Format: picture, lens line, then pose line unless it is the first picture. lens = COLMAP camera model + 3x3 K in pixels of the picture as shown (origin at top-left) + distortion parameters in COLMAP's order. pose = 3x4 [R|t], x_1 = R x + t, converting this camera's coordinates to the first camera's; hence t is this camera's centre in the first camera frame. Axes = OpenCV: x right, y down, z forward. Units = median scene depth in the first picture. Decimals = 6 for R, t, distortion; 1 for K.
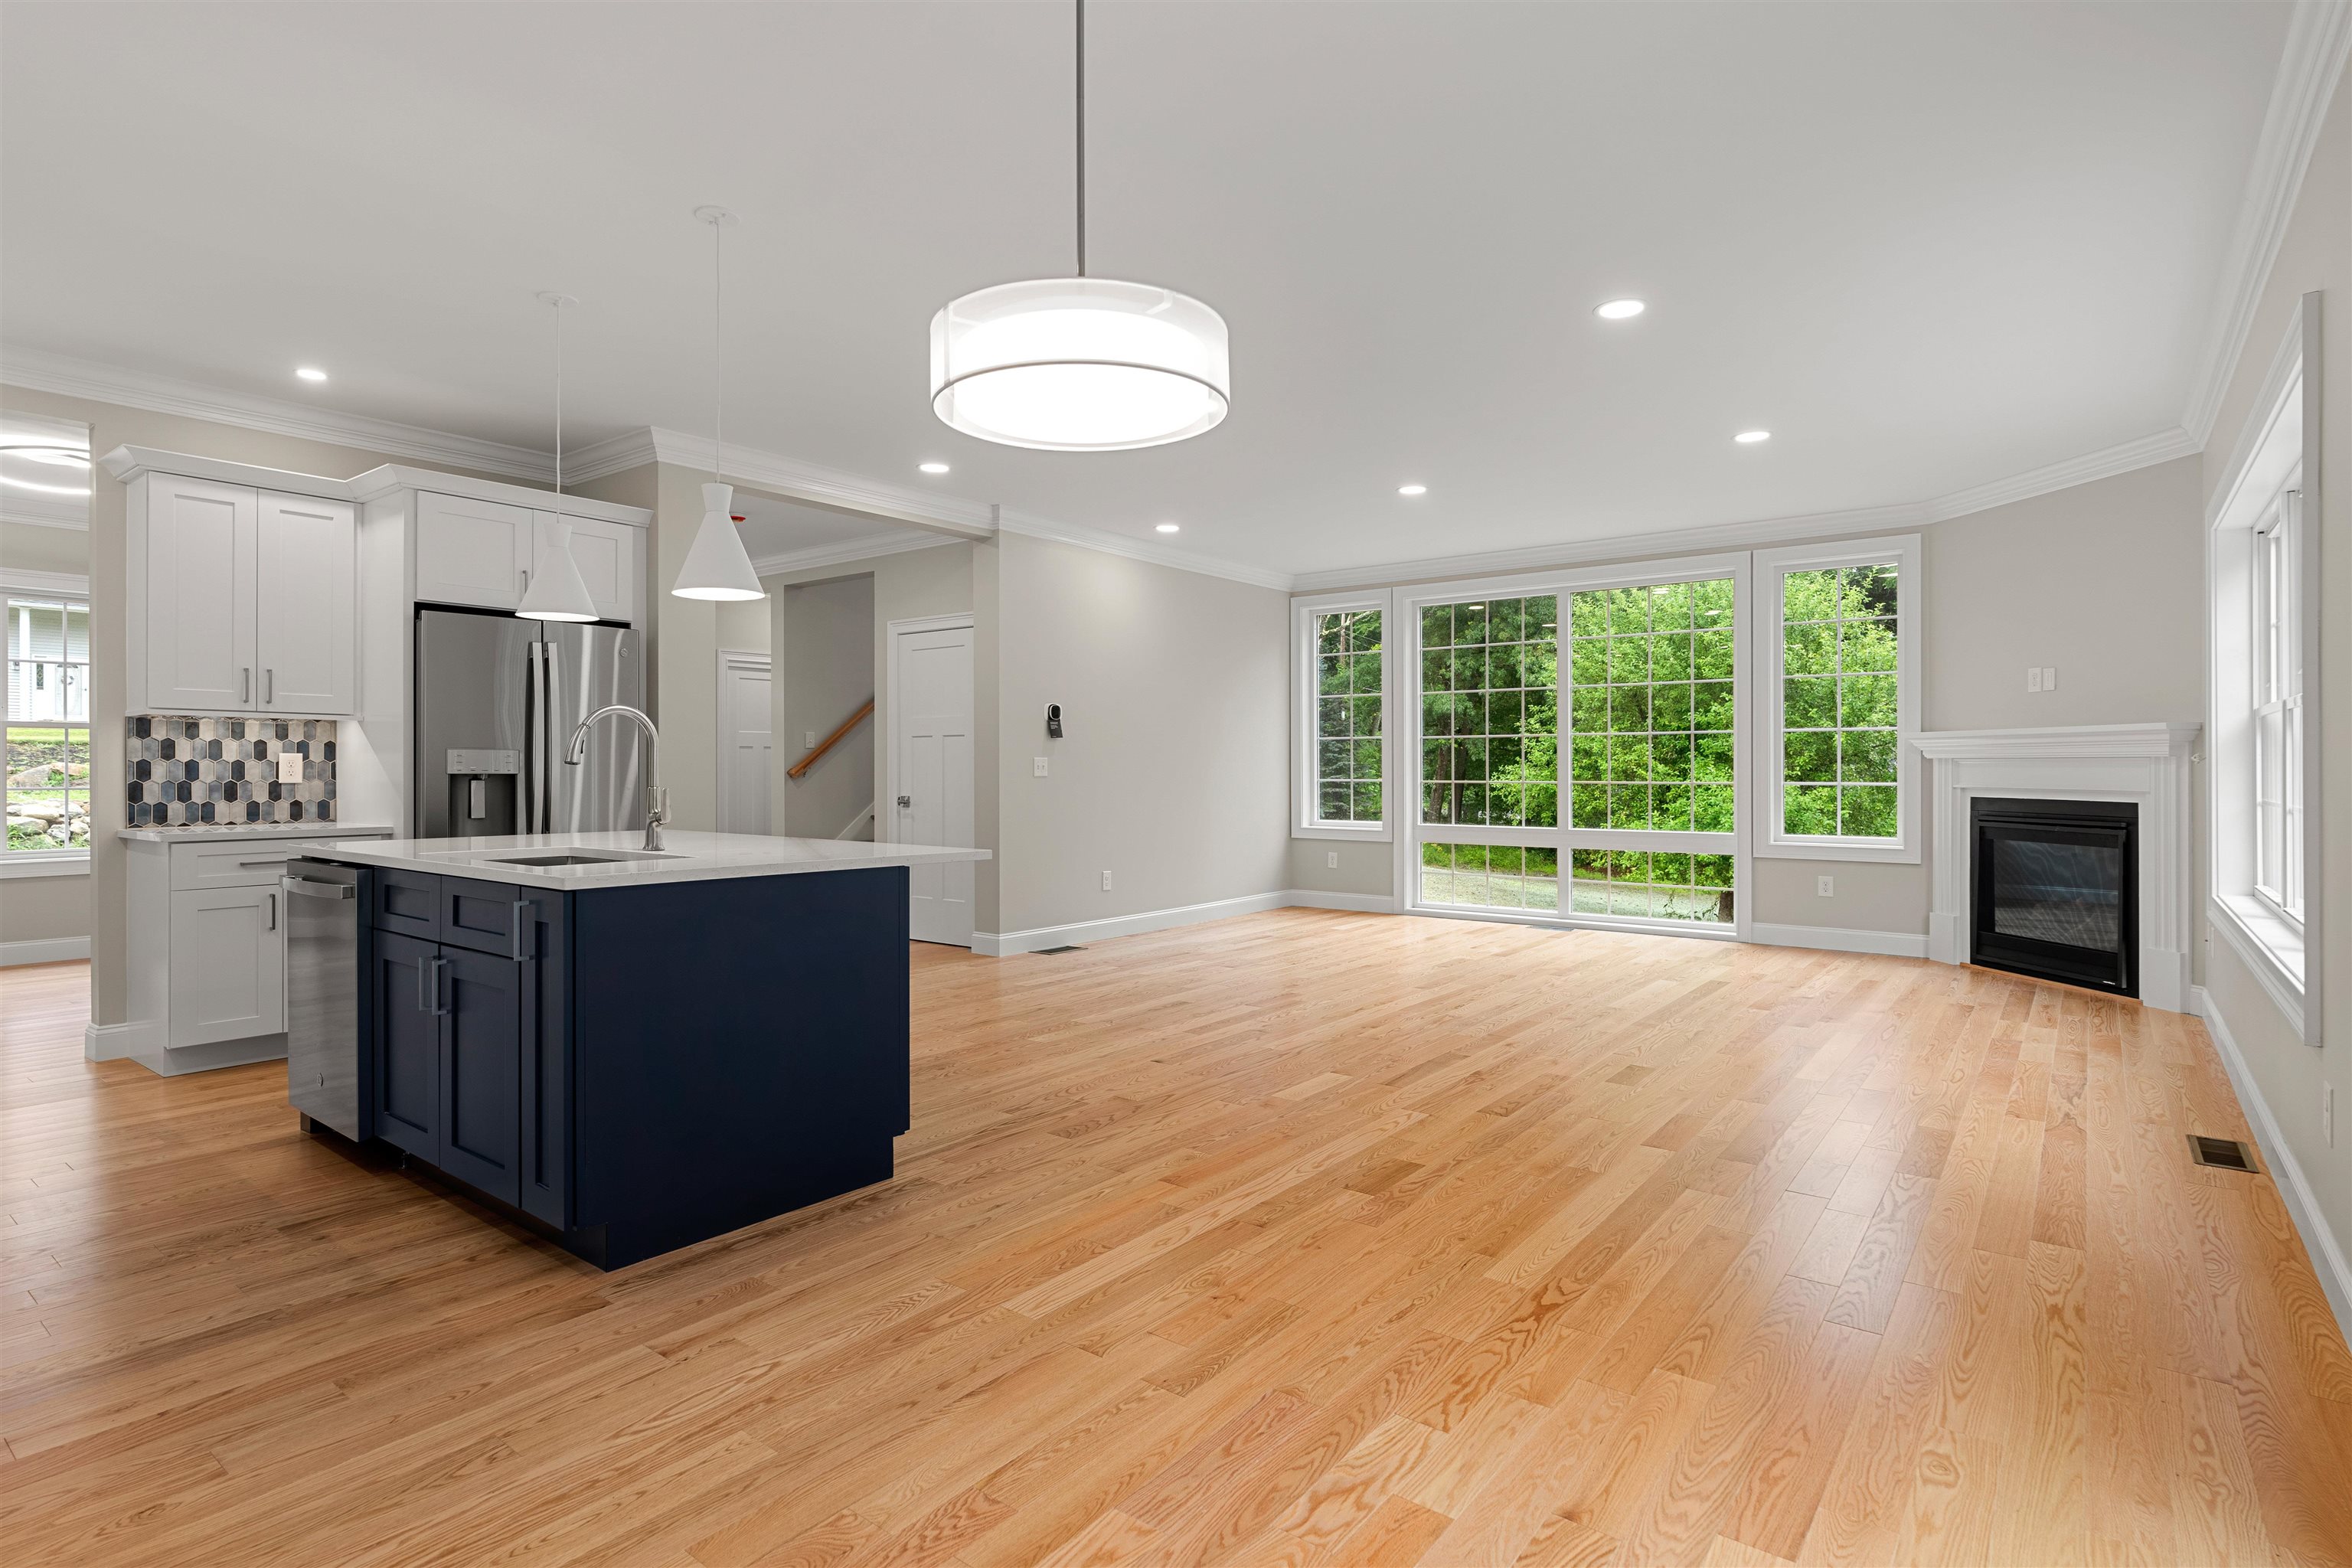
lens RADIAL K [[1200.9, 0, 1171.6], [0, 1200.9, 769.2], [0, 0, 1]] dist [0.001997, 0.002161]
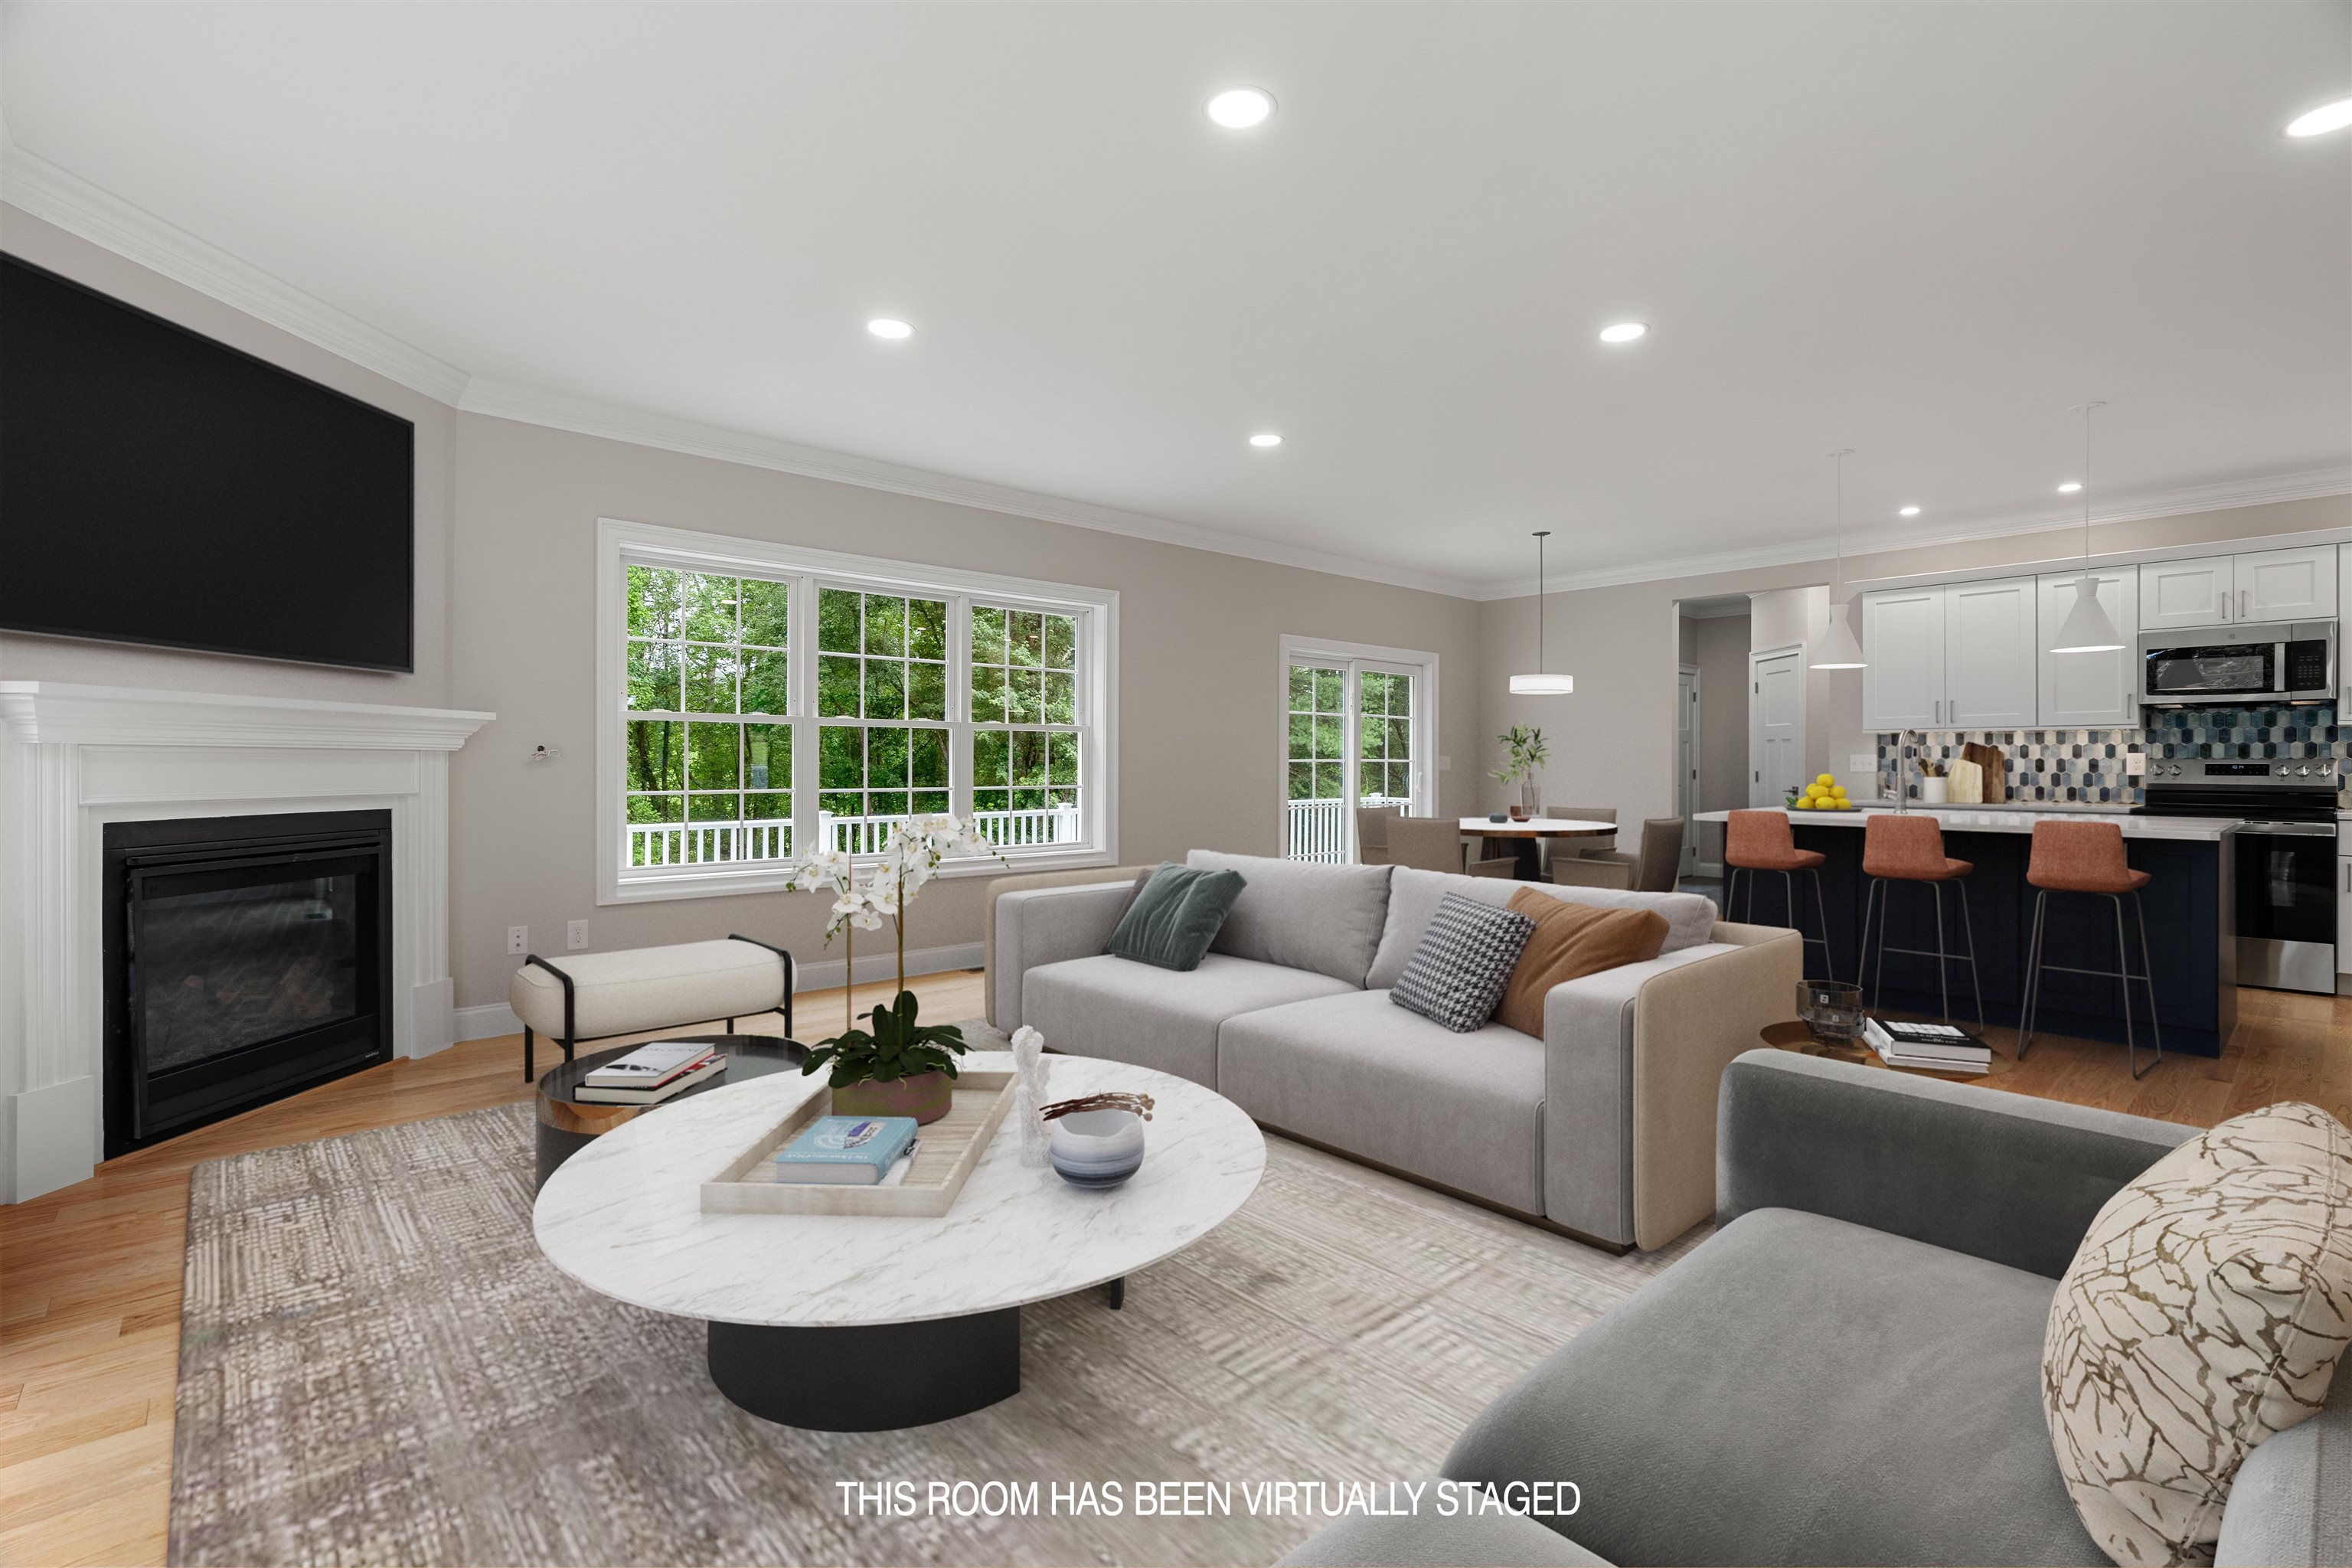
lens RADIAL K [[1080.1, 0, 1161.4], [0, 1080.1, 782.2], [0, 0, 1]] dist [-0.008912, 0.004887]
pose [[-0.983743, -0.004657, 0.179520, 0.215304], [-0.000955, 0.999785, 0.020707, -0.004623], [-0.179578, 0.020199, -0.983536, 1.887841]]
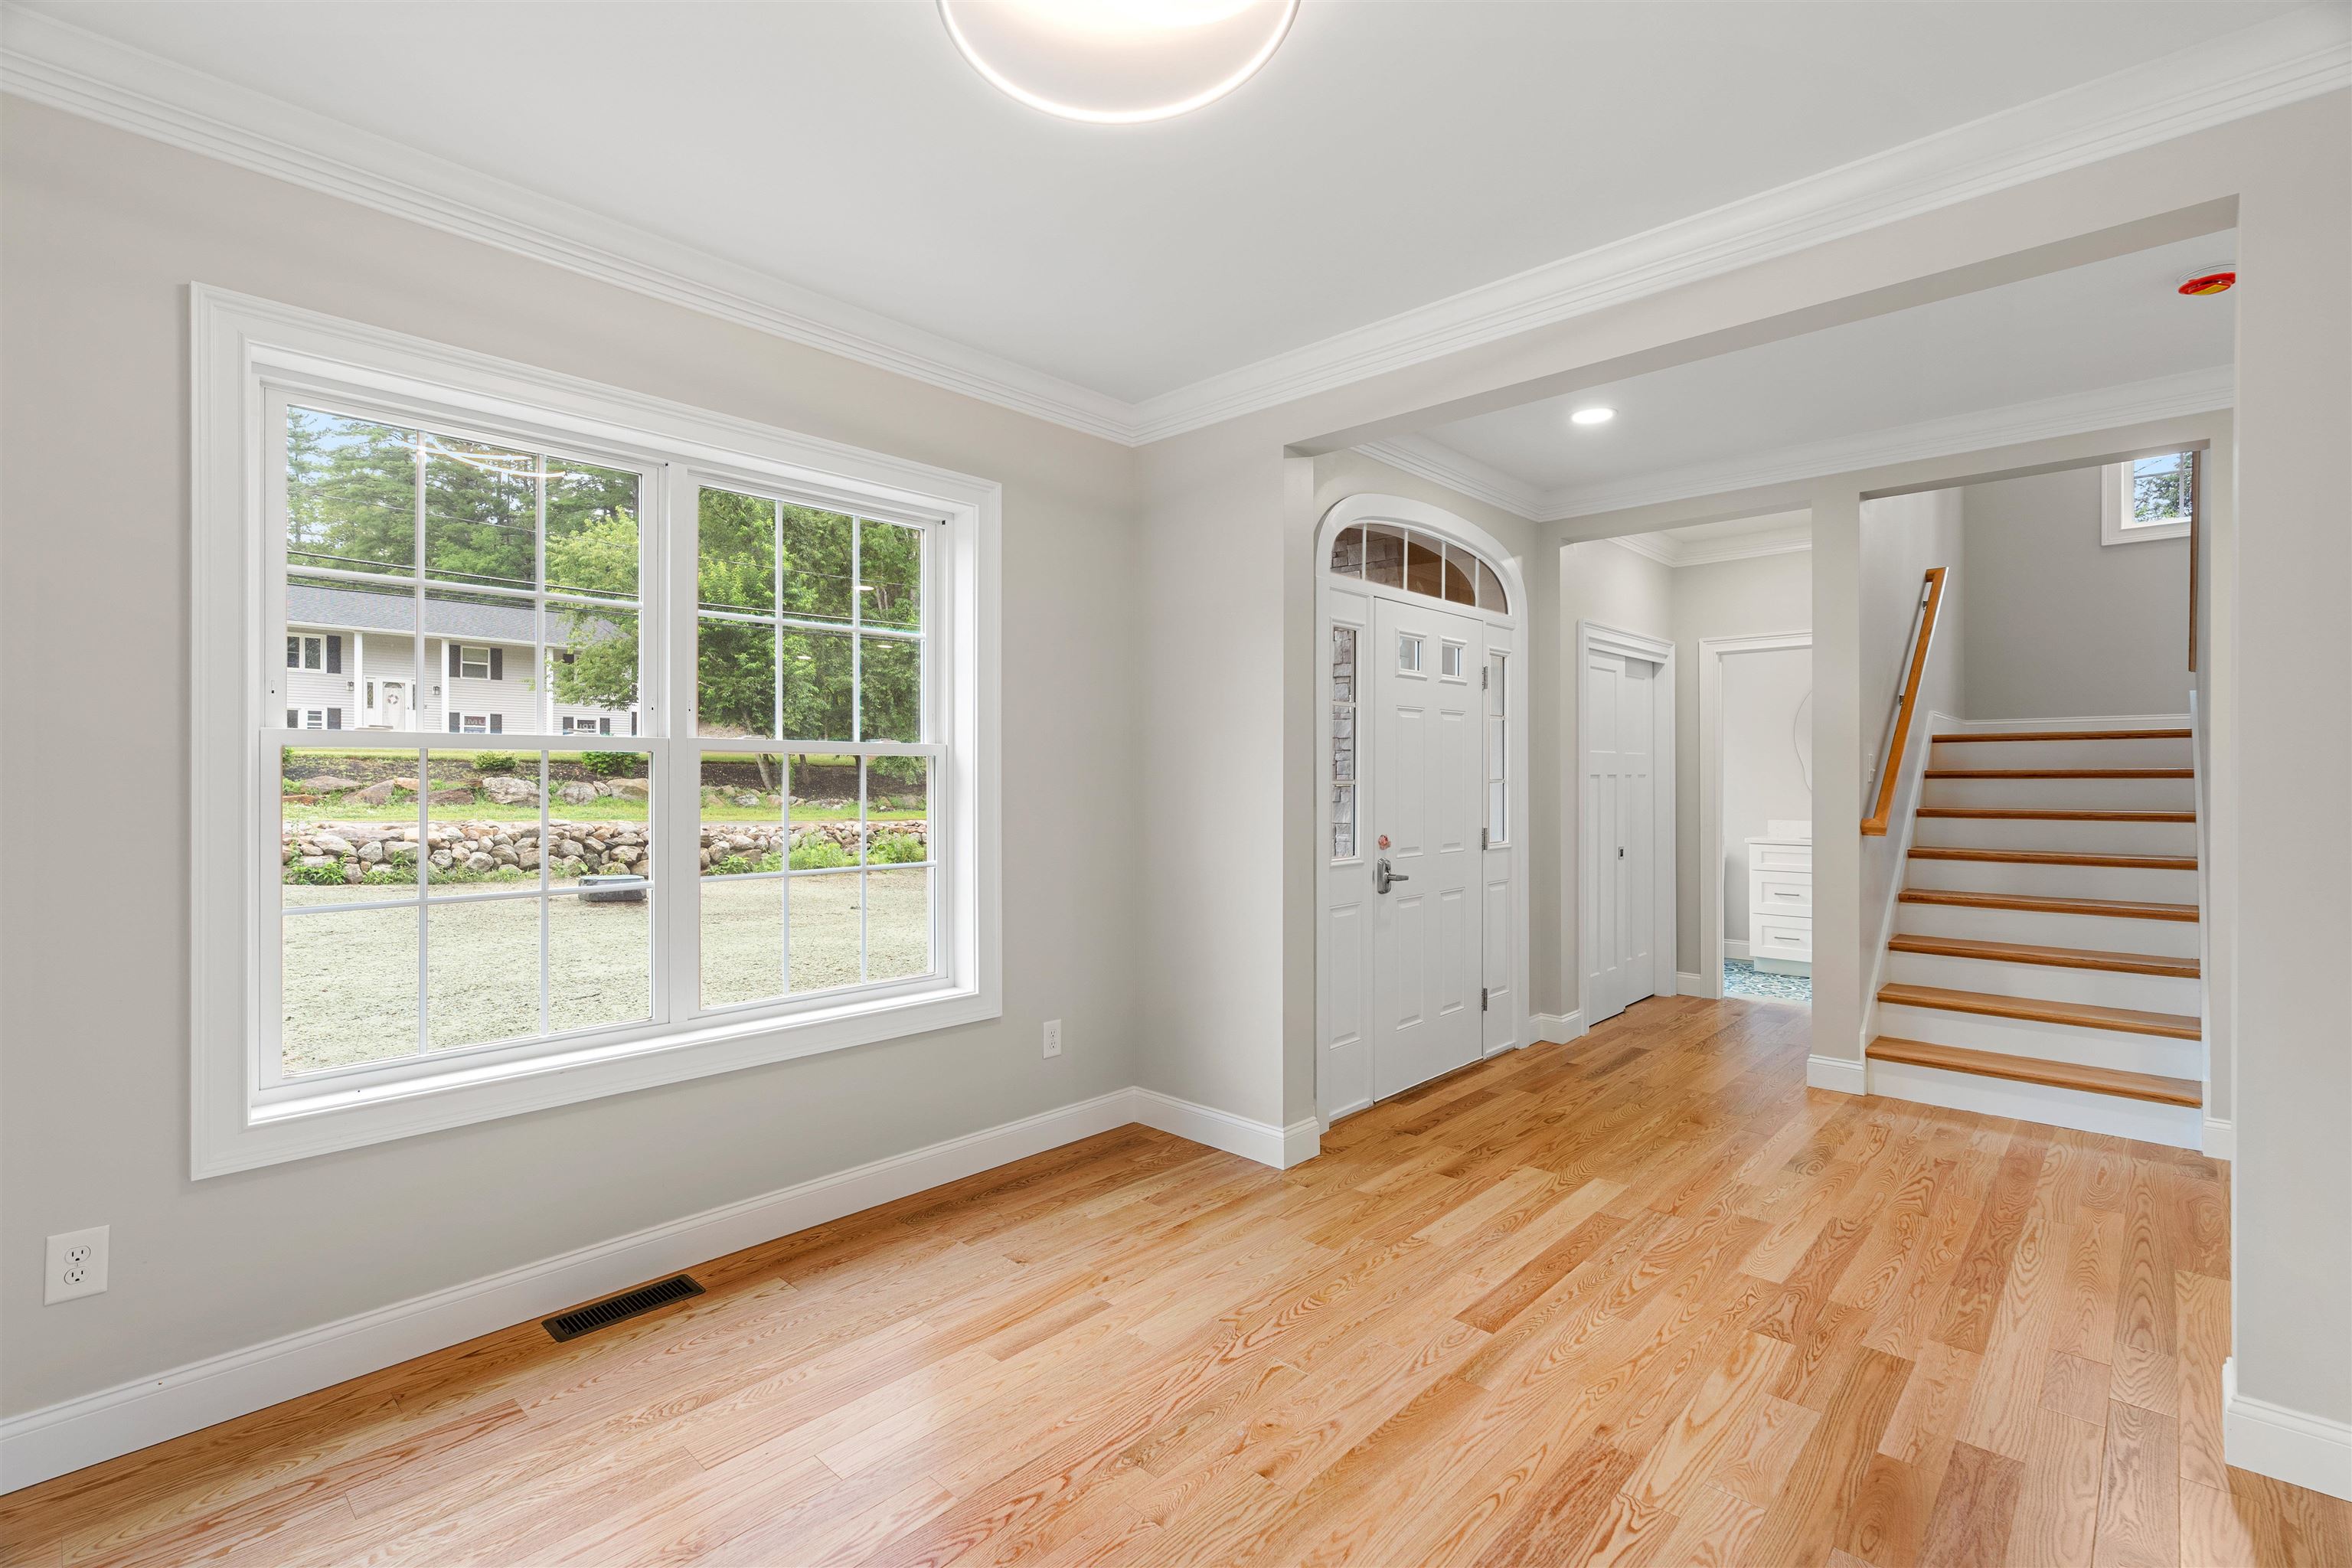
lens RADIAL K [[1080.1, 0, 1177.5], [0, 1080.1, 780.9], [0, 0, 1]] dist [-0.008912, 0.004887]
pose [[0.996229, 0.001249, -0.086750, -1.064989], [-0.000933, 0.999993, 0.003690, -0.036018], [0.086754, -0.003596, 0.996223, 0.831223]]
